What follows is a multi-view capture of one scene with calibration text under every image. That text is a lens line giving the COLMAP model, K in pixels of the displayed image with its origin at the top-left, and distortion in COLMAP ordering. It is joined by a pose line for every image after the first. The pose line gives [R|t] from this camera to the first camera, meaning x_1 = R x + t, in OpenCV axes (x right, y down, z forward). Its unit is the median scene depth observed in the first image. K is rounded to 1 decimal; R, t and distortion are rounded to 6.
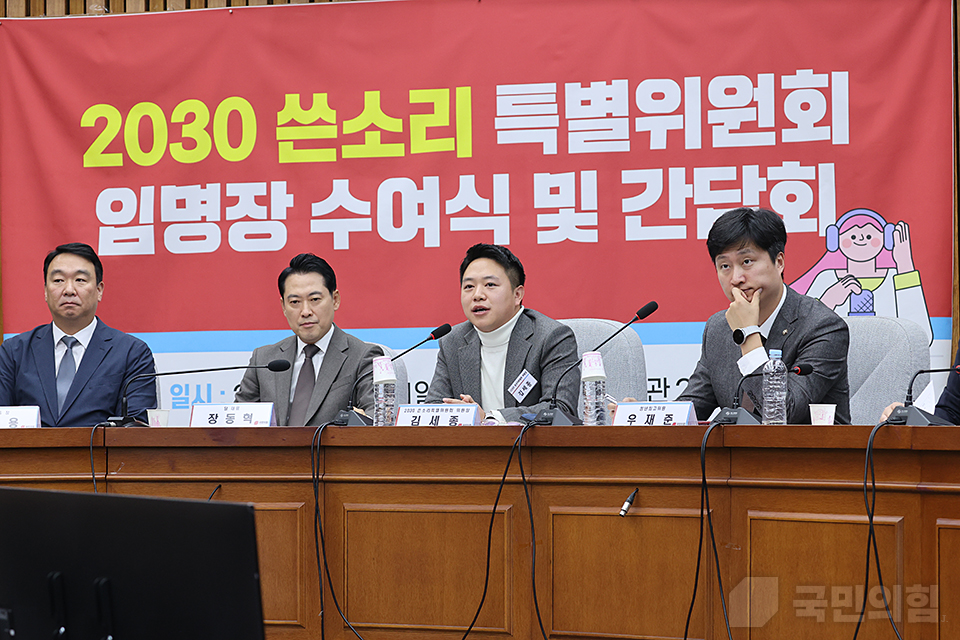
lens RADIAL K [[2715.9, 0, 484.4], [0, 2715.9, 318.7], [0, 0, 1]] dist [0.007319, 0.000000]
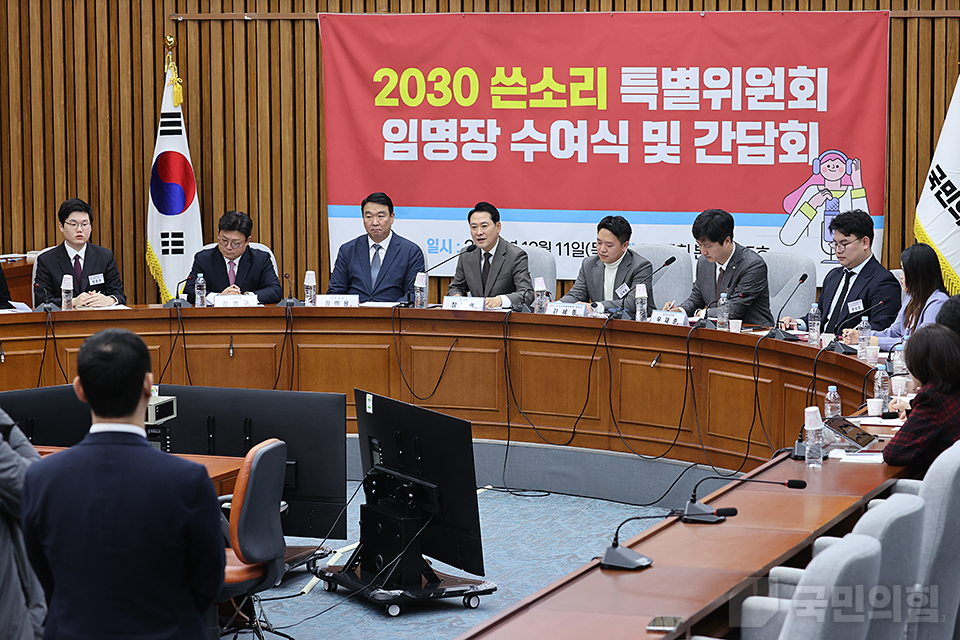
lens RADIAL K [[2868.3, 0, 477.3], [0, 2868.3, 318.7], [0, 0, 1]] dist [-0.000691, 0.000000]
pose [[0.996125, 0.014358, -0.086766, 0.071391], [-0.002159, 0.990279, 0.139076, -0.177744], [0.087919, -0.138350, 0.986473, -0.771079]]
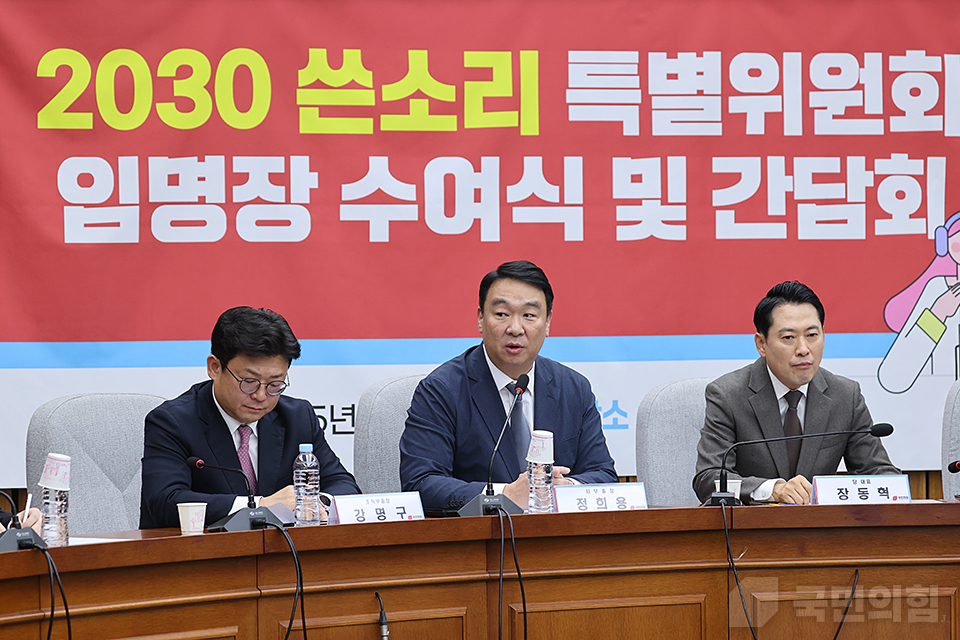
lens RADIAL K [[3611.7, 0, 477.4], [0, 3611.7, 323.6], [0, 0, 1]] dist [0.105683, 0.000000]
pose [[0.874729, -0.002671, 0.484604, -0.562571], [-0.019259, 0.999003, 0.040270, -0.045924], [-0.484229, -0.044558, 0.873806, 0.030573]]
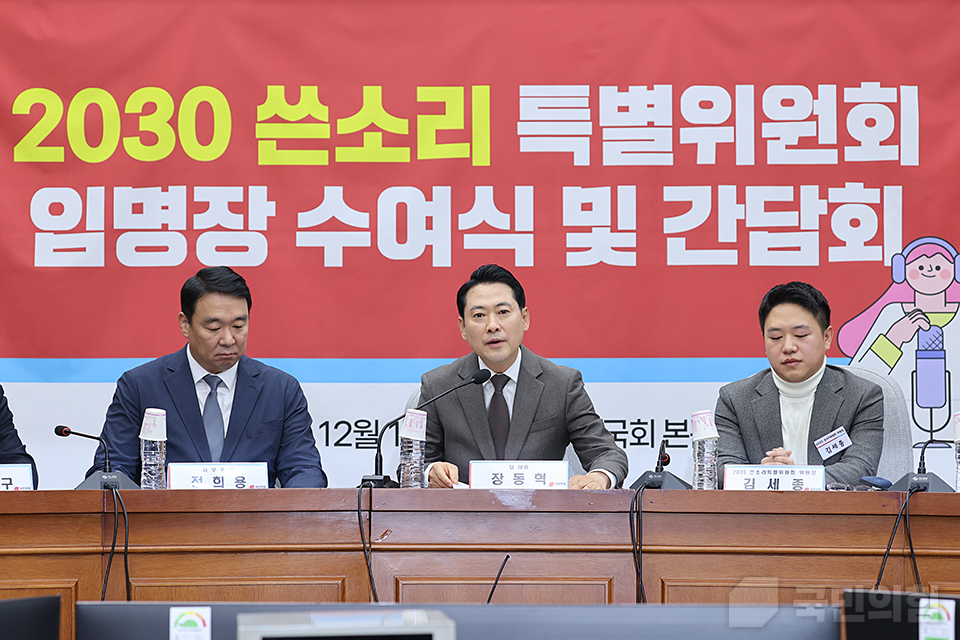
lens RADIAL K [[3091.7, 0, 479.9], [0, 3091.7, 320.7], [0, 0, 1]] dist [-0.005332, 0.000000]
pose [[0.966015, 0.016566, 0.257953, -0.265460], [-0.018042, 0.999832, 0.003355, -0.012564], [-0.257854, -0.007895, 0.966152, 0.032071]]
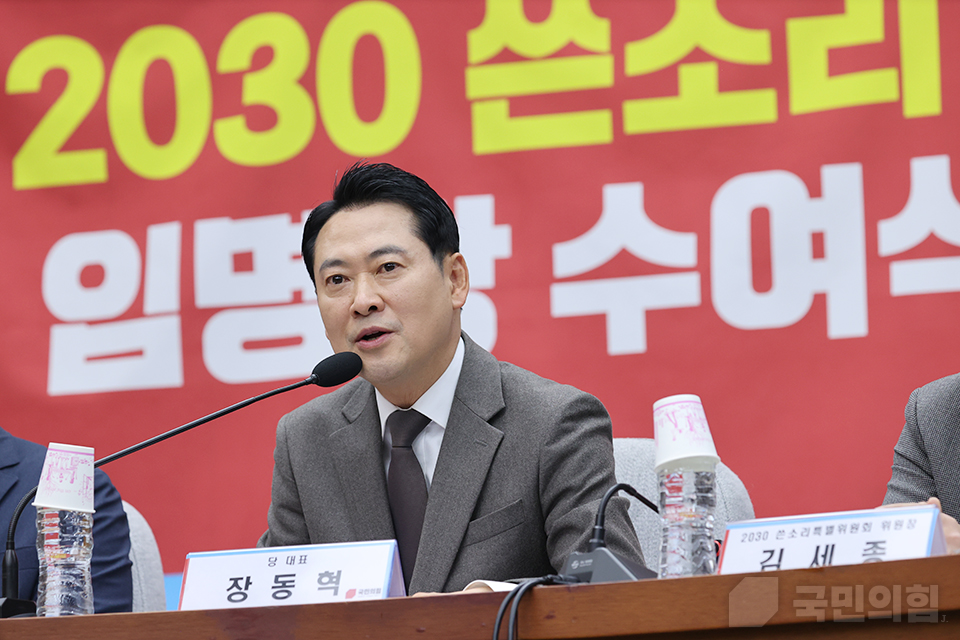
lens RADIAL K [[5453.7, 0, 450.1], [0, 5453.7, 388.4], [0, 0, 1]] dist [0.158481, 0.000000]
pose [[0.994201, -0.025889, -0.104371, 0.006705], [0.015445, 0.994902, -0.099660, 0.062395], [0.106419, 0.097470, 0.989533, 0.183271]]
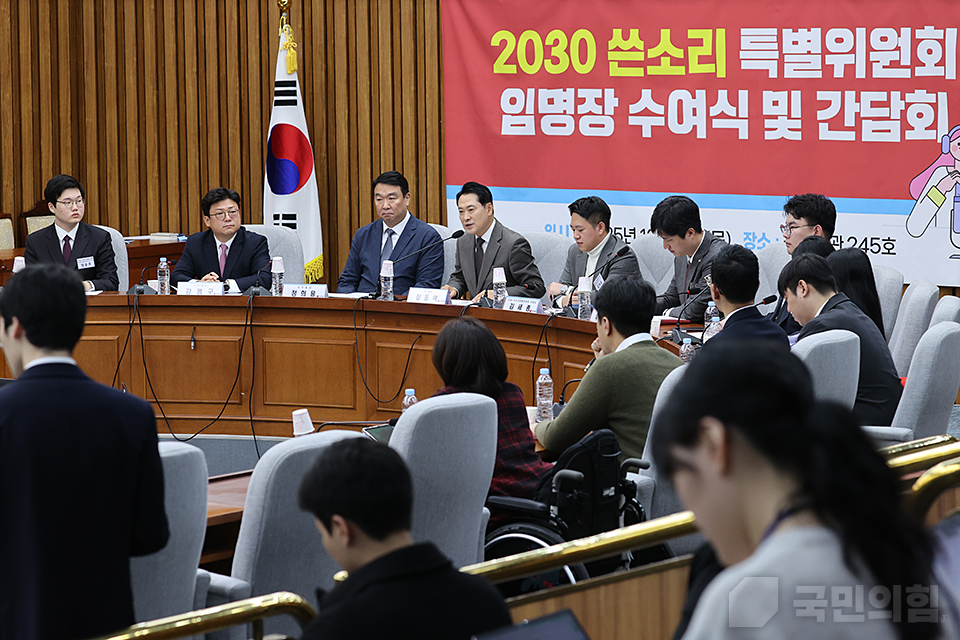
lens RADIAL K [[3359.0, 0, 474.5], [0, 3359.0, 318.8], [0, 0, 1]] dist [0.069401, 0.000000]
pose [[0.930026, 0.034514, -0.365869, 0.532260], [0.016719, 0.990575, 0.135944, -0.178210], [0.367113, -0.132548, 0.920684, -0.720248]]
